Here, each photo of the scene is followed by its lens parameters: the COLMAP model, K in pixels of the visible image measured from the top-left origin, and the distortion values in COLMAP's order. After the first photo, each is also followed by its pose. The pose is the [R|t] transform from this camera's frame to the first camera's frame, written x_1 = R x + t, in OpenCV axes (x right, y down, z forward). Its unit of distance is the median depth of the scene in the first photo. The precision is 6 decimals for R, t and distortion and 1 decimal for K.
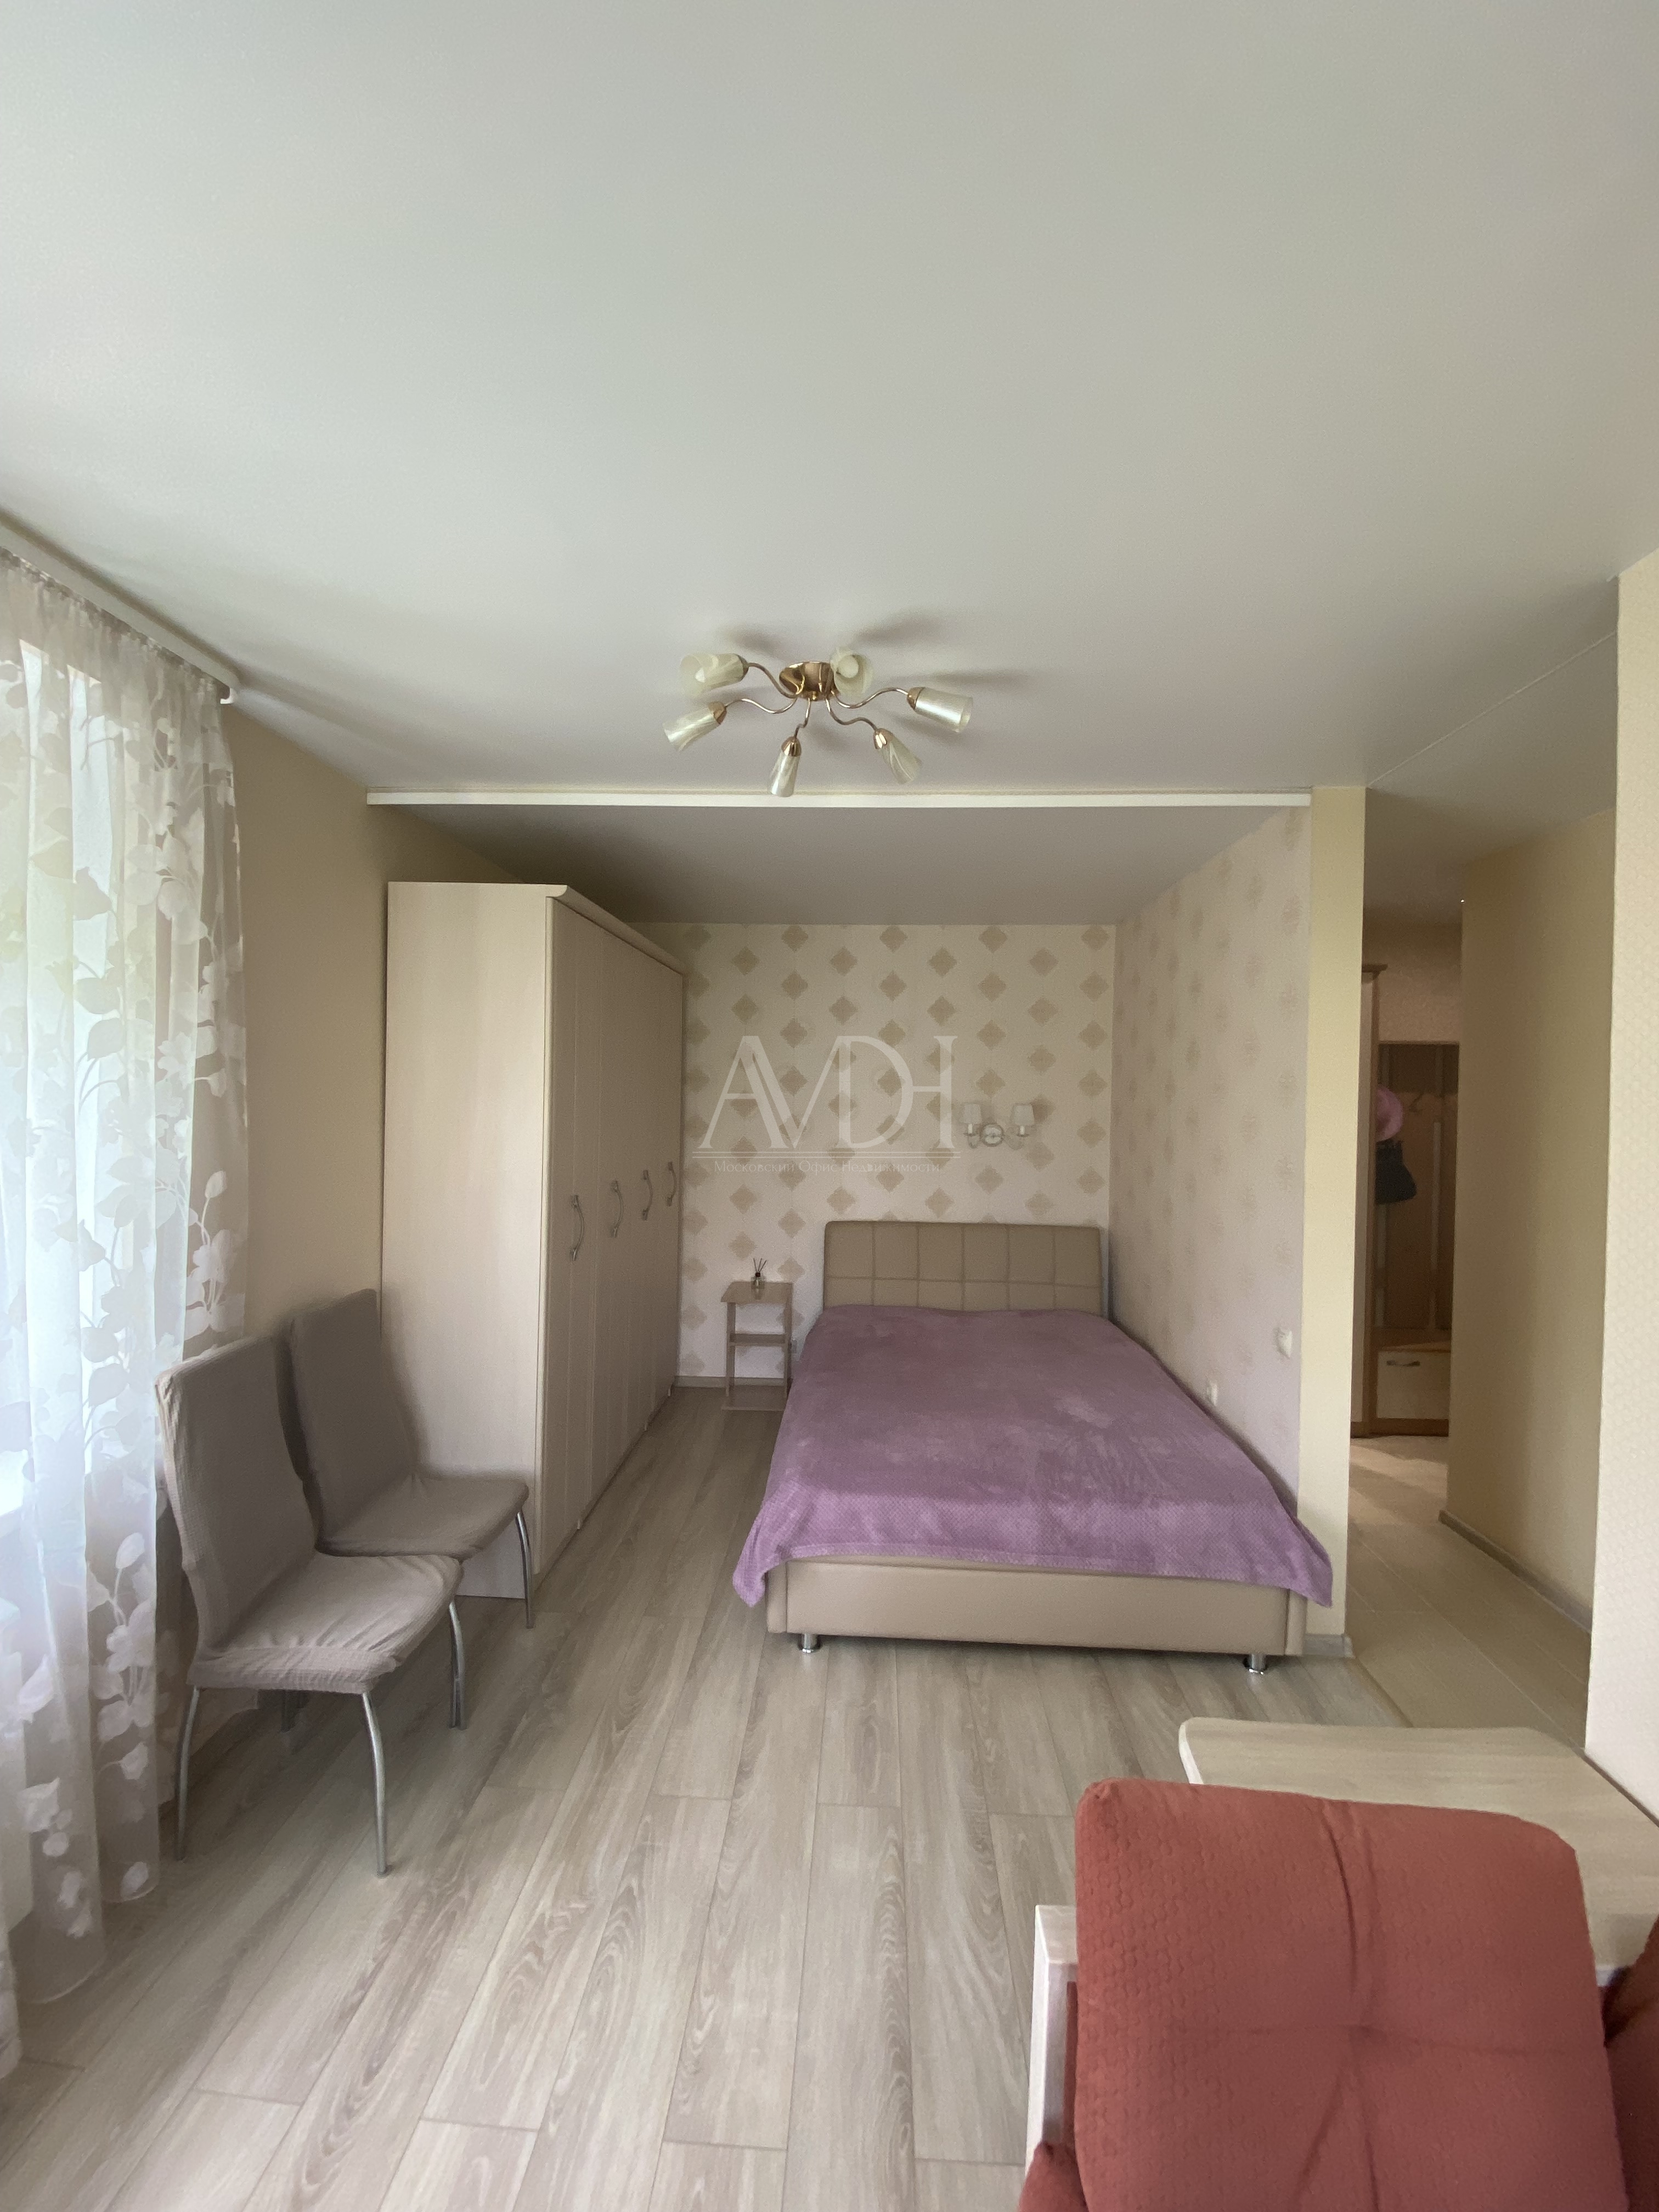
lens RADIAL K [[887.1, 0, 834.4], [0, 887.1, 1102.1], [0, 0, 1]] dist [0.024910, -0.023397]
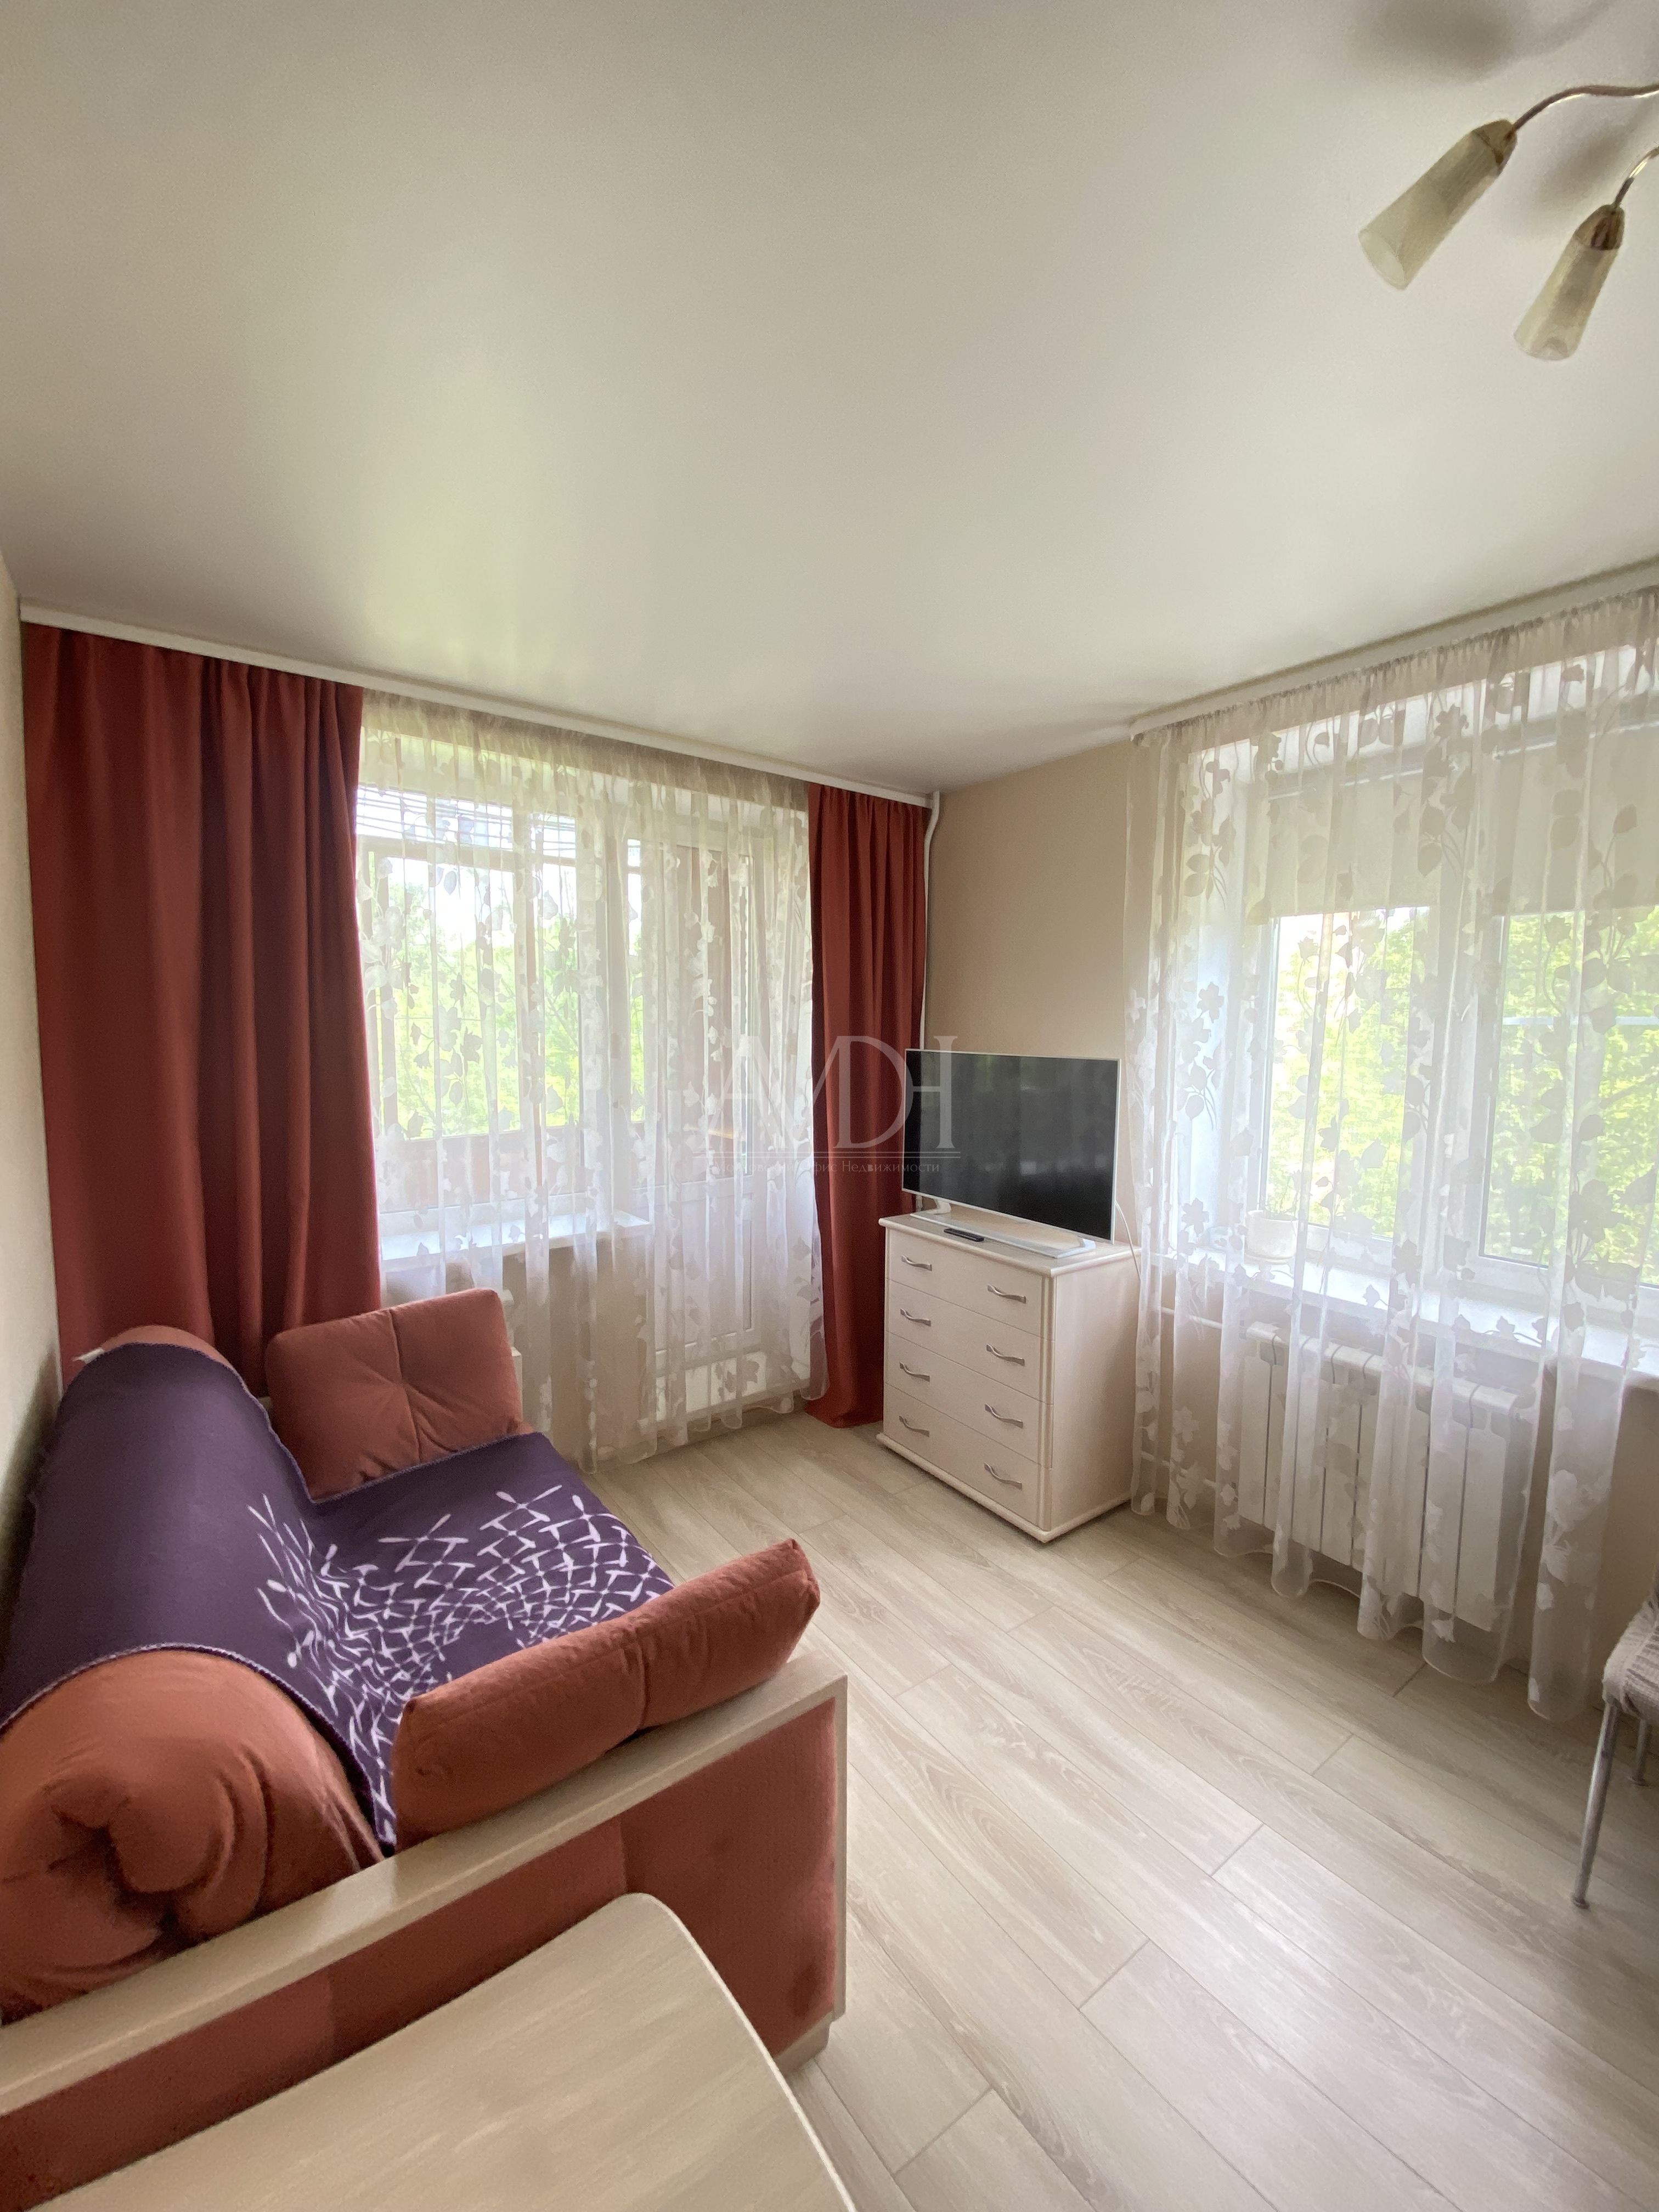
lens RADIAL K [[887.1, 0, 834.4], [0, 887.1, 1102.1], [0, 0, 1]] dist [0.024910, -0.023397]
pose [[-0.772926, 0.030641, -0.633756, 0.551975], [-0.028488, 0.996150, 0.082906, 0.015855], [0.633857, 0.082135, -0.769077, 1.043643]]
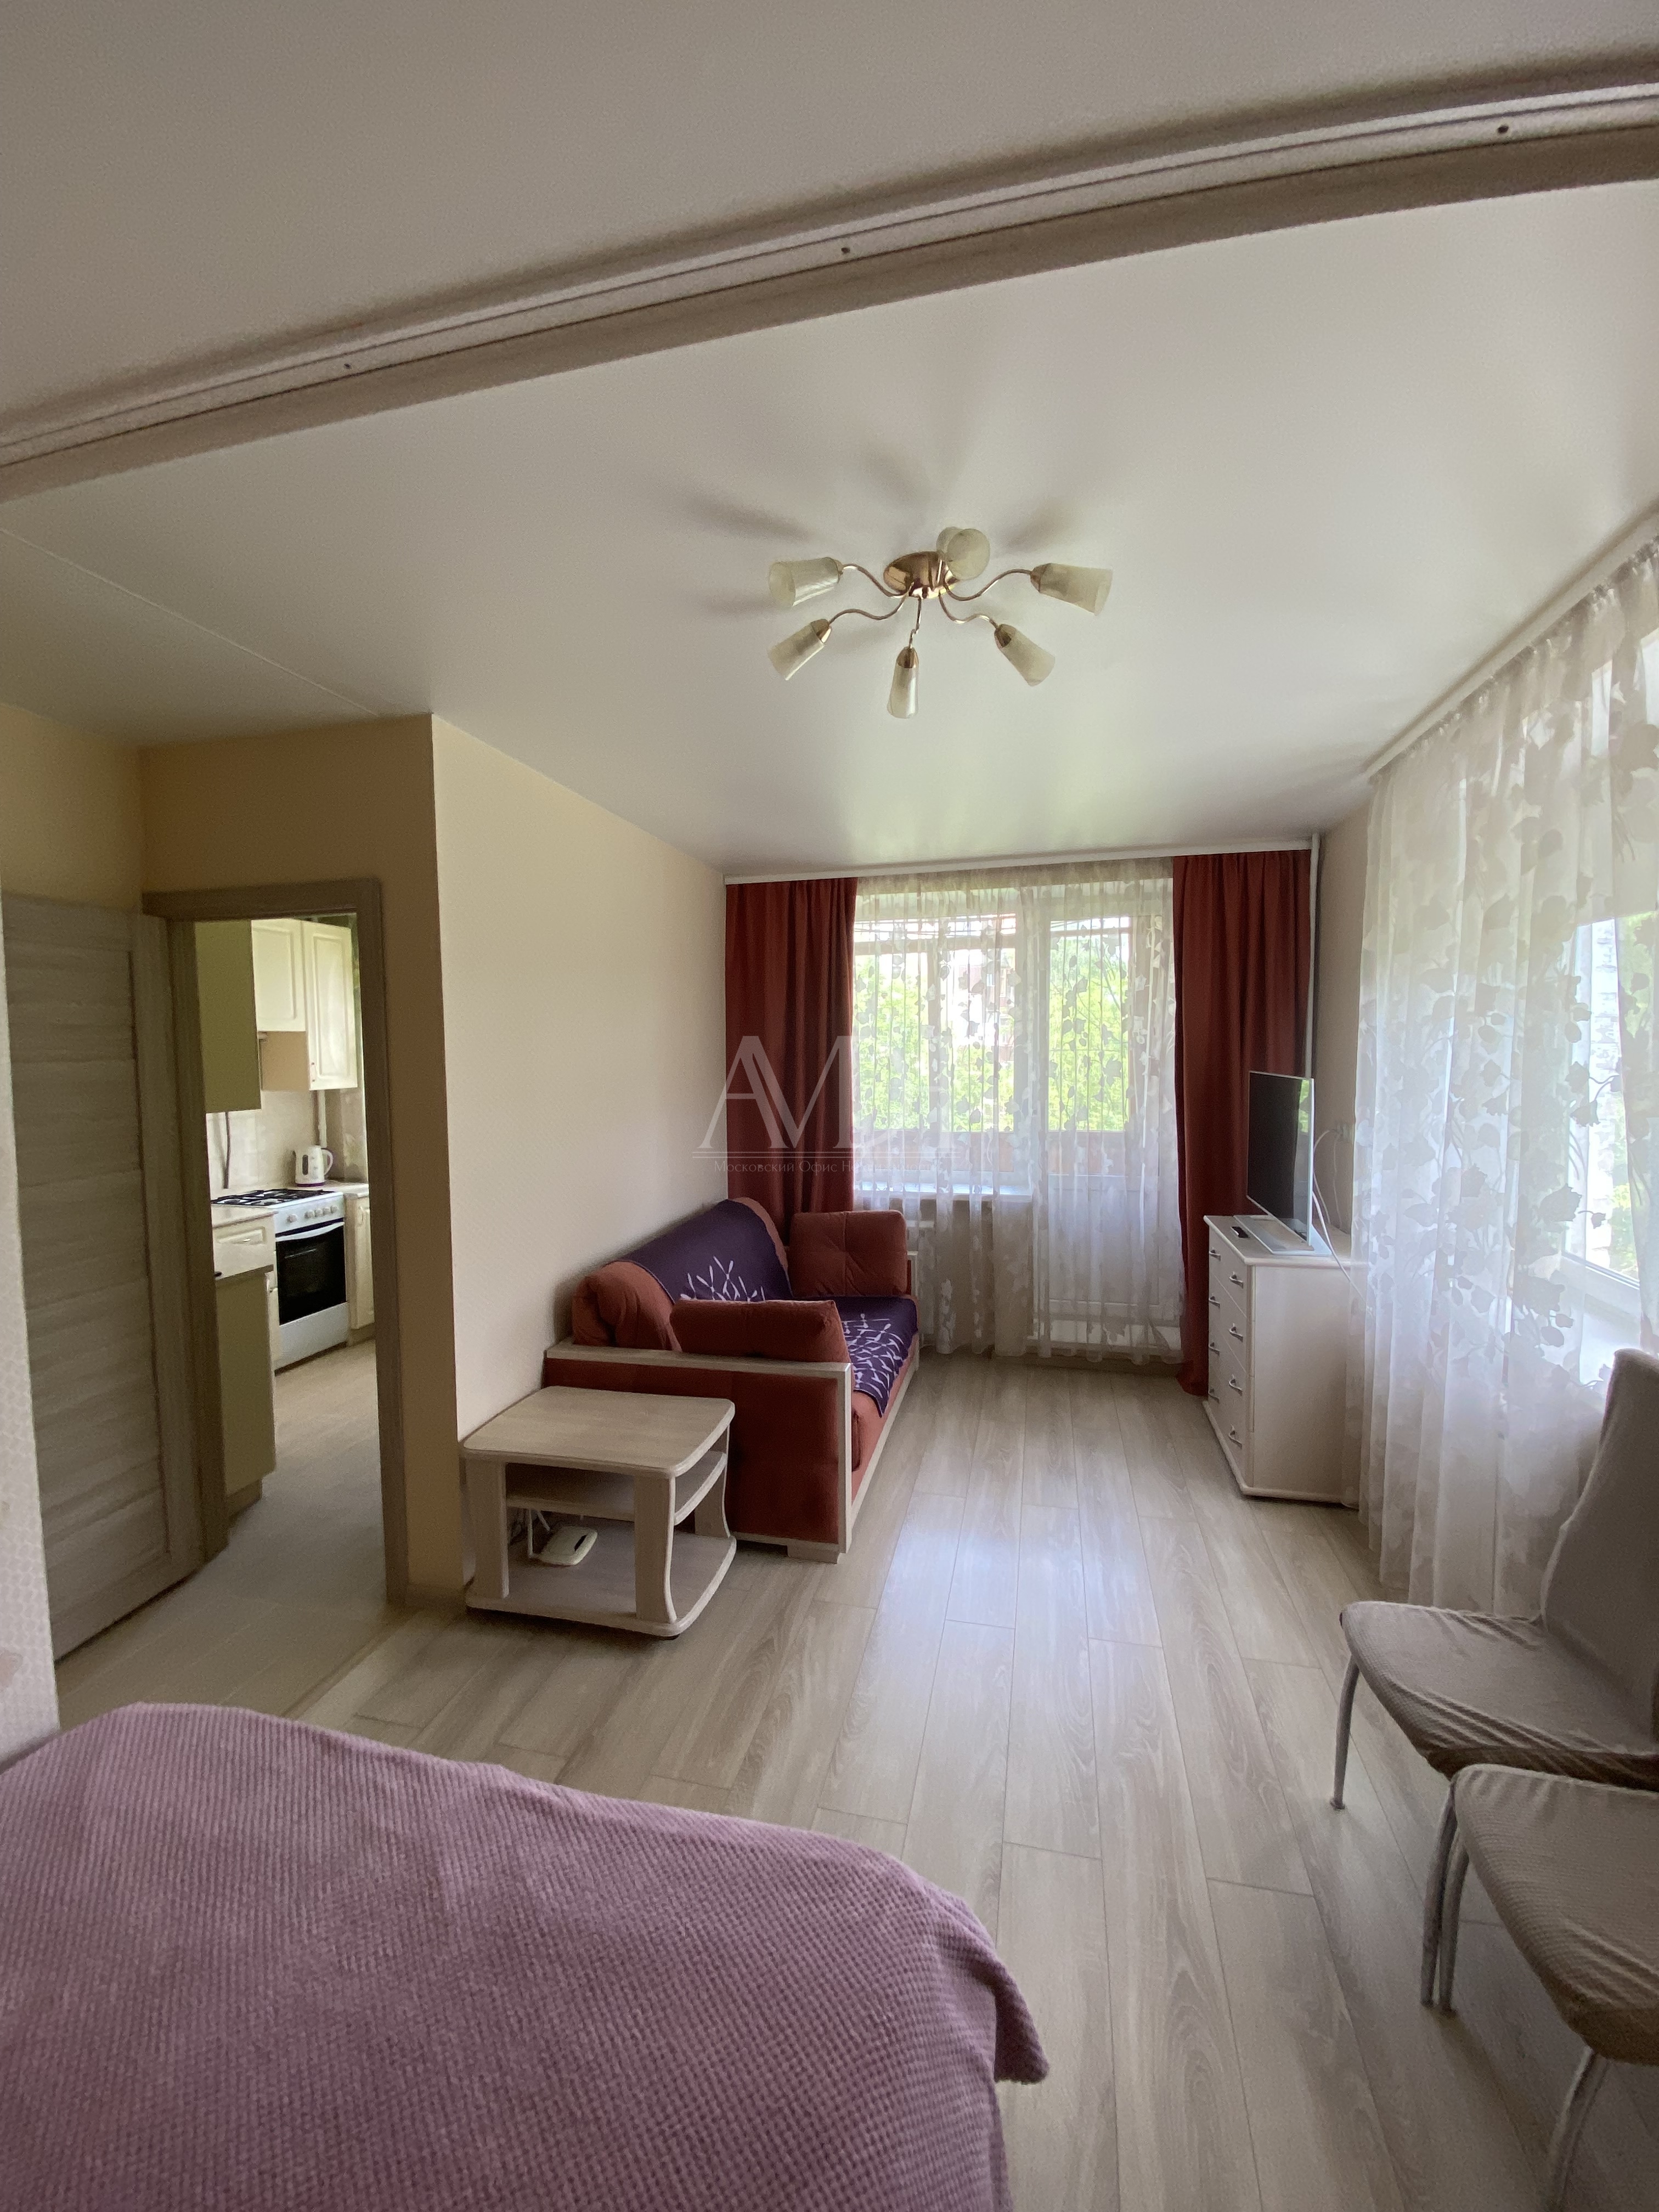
lens RADIAL K [[908.6, 0, 825.9], [0, 908.6, 1121.0], [0, 0, 1]] dist [0.020899, -0.000118]
pose [[-0.979744, -0.023378, 0.198886, -0.111665], [-0.006269, 0.996256, 0.086221, -0.008249], [-0.200157, 0.083228, -0.976222, 1.927064]]
